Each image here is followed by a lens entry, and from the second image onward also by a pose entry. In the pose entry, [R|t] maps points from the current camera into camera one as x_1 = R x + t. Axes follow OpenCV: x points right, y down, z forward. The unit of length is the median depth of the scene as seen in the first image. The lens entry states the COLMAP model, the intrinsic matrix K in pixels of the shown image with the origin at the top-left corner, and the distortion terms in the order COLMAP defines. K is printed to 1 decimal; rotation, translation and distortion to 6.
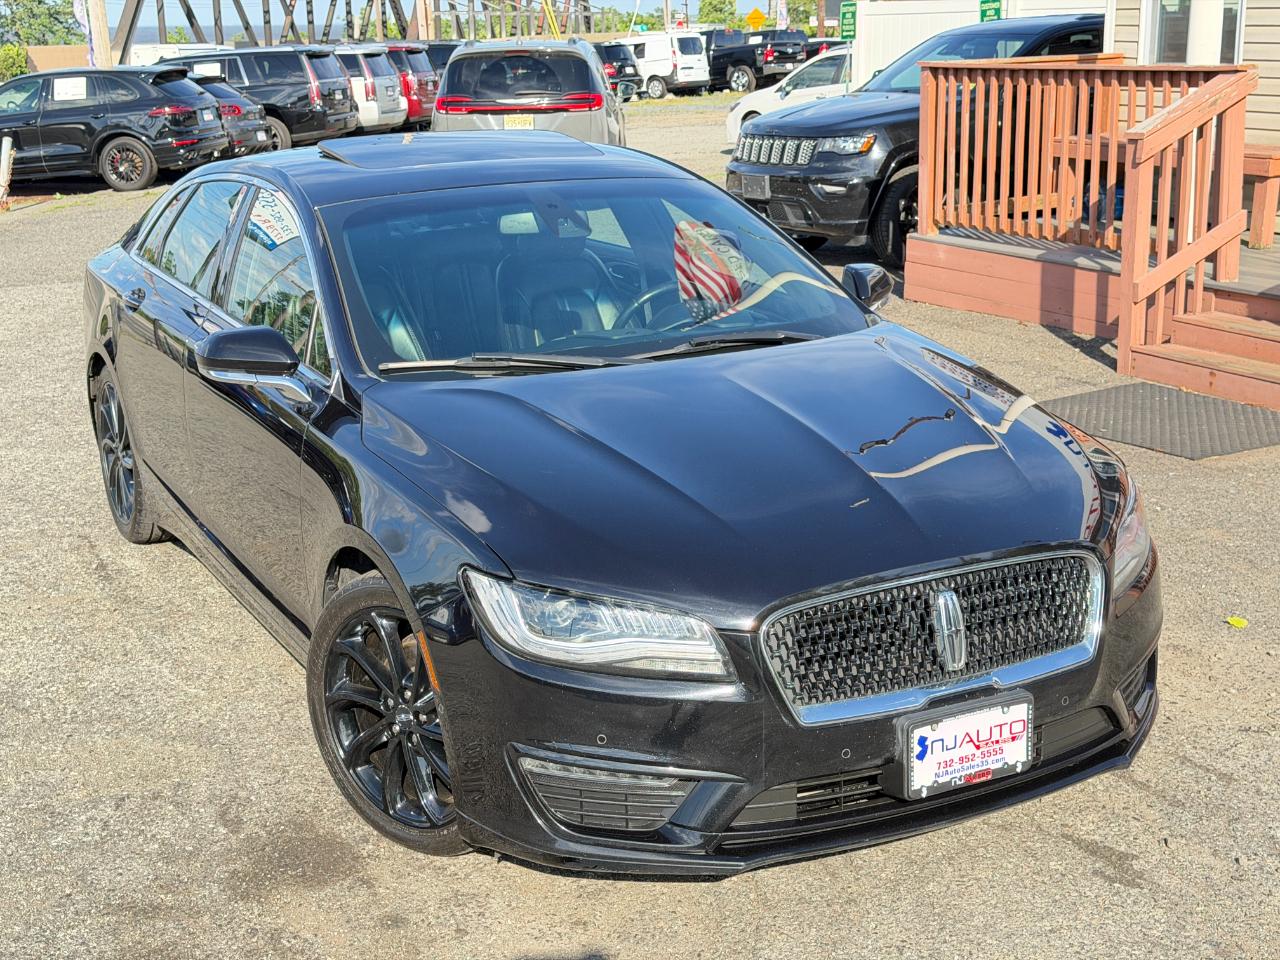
lens RADIAL K [[1792.4, 0, 671.4], [0, 1792.4, 471.2], [0, 0, 1]] dist [0.103373, 0.000000]
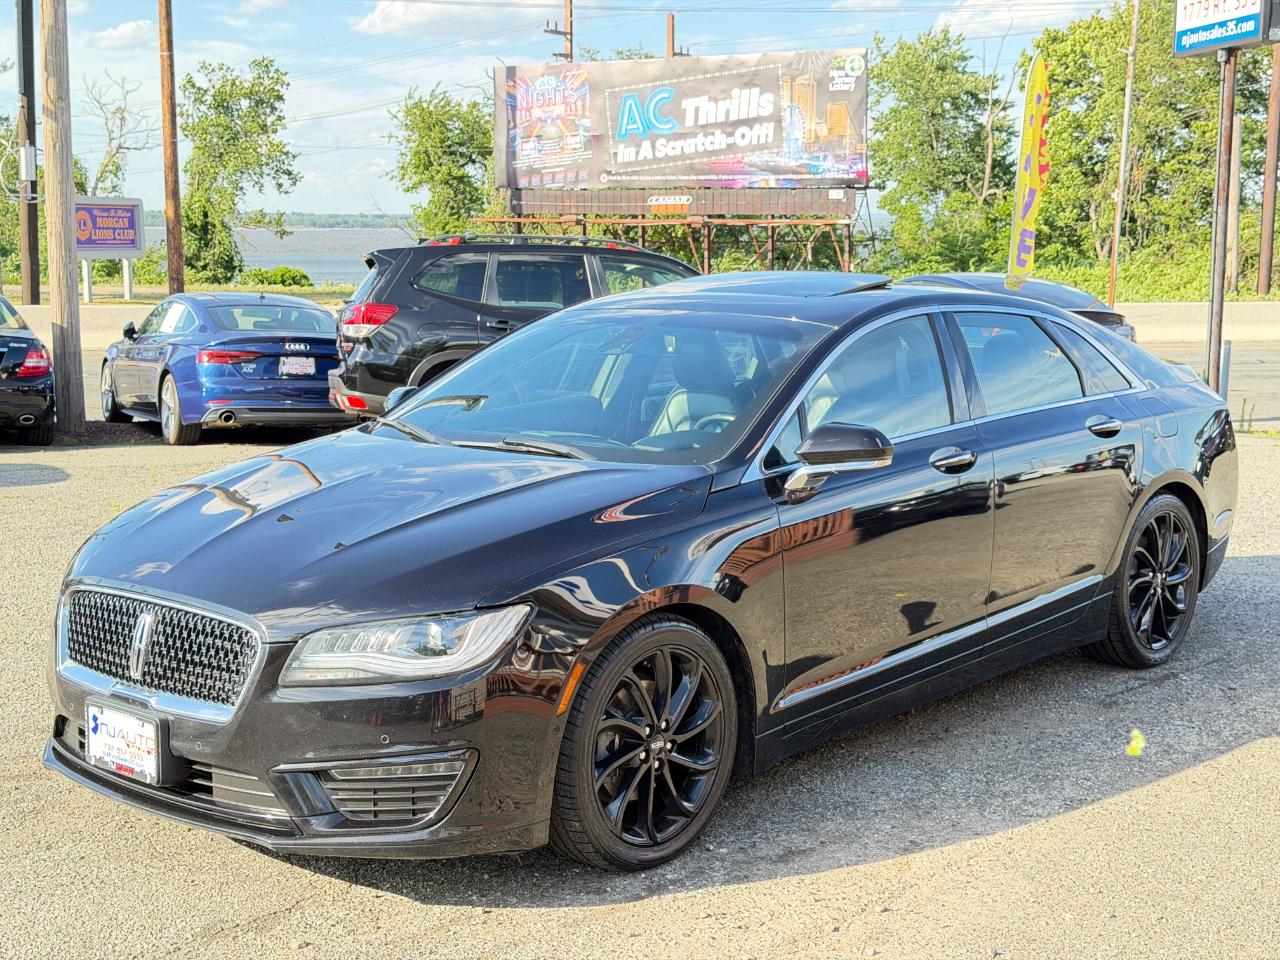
lens RADIAL K [[1792.4, 0, 663.6], [0, 1792.4, 475.2], [0, 0, 1]] dist [0.103373, 0.000000]
pose [[0.346583, 0.146950, -0.926437, 1.391332], [-0.235638, 0.969621, 0.065647, -0.187190], [0.907940, 0.195551, 0.370682, 0.836256]]
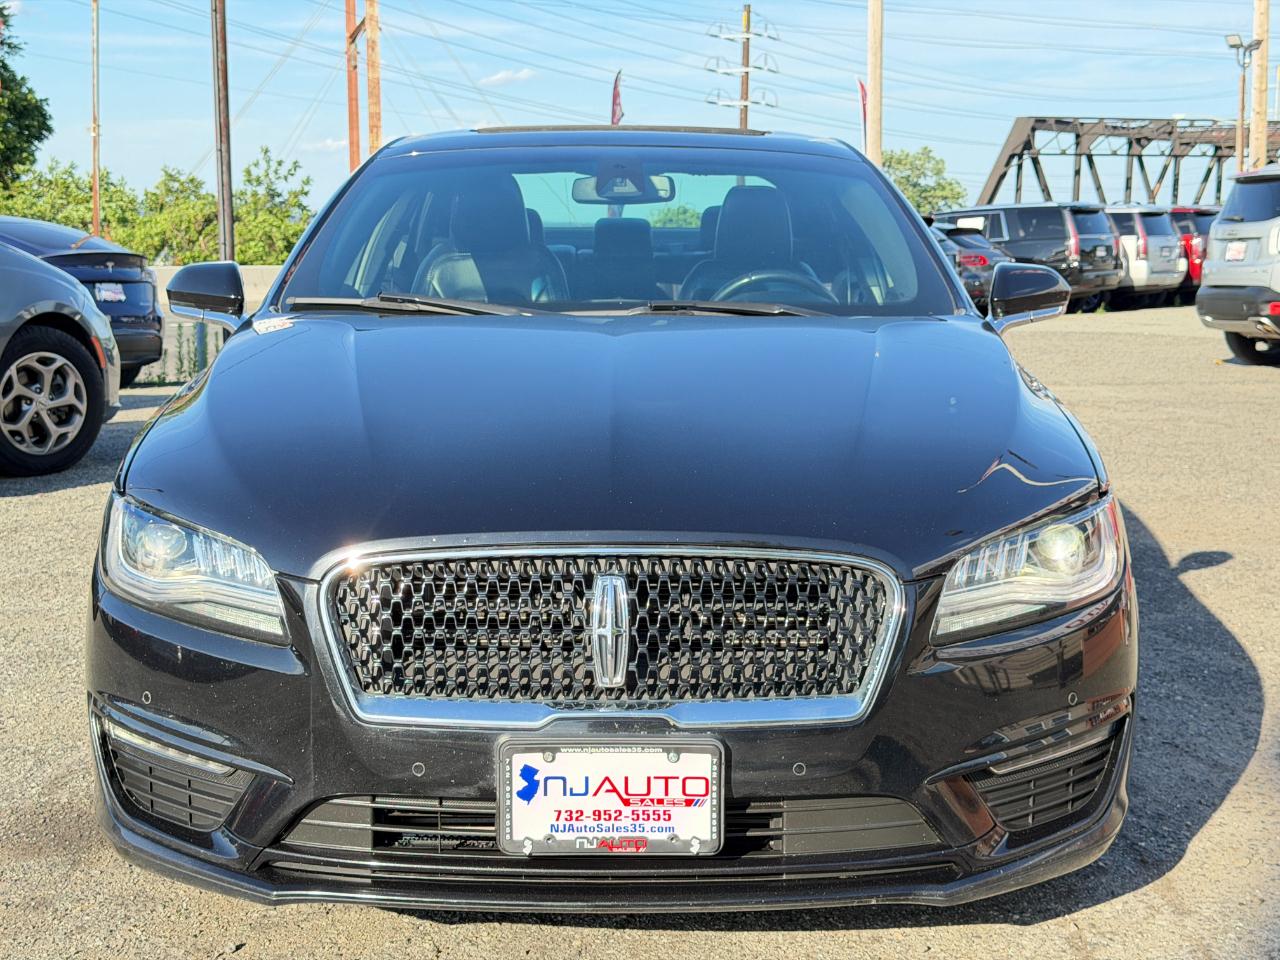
lens RADIAL K [[1792.4, 0, 652.1], [0, 1792.4, 480.8], [0, 0, 1]] dist [0.103373, 0.000000]
pose [[0.882409, 0.090866, -0.461625, 0.490091], [-0.135767, 0.988611, -0.064926, 0.072915], [0.450469, 0.119965, 0.884696, 0.366017]]
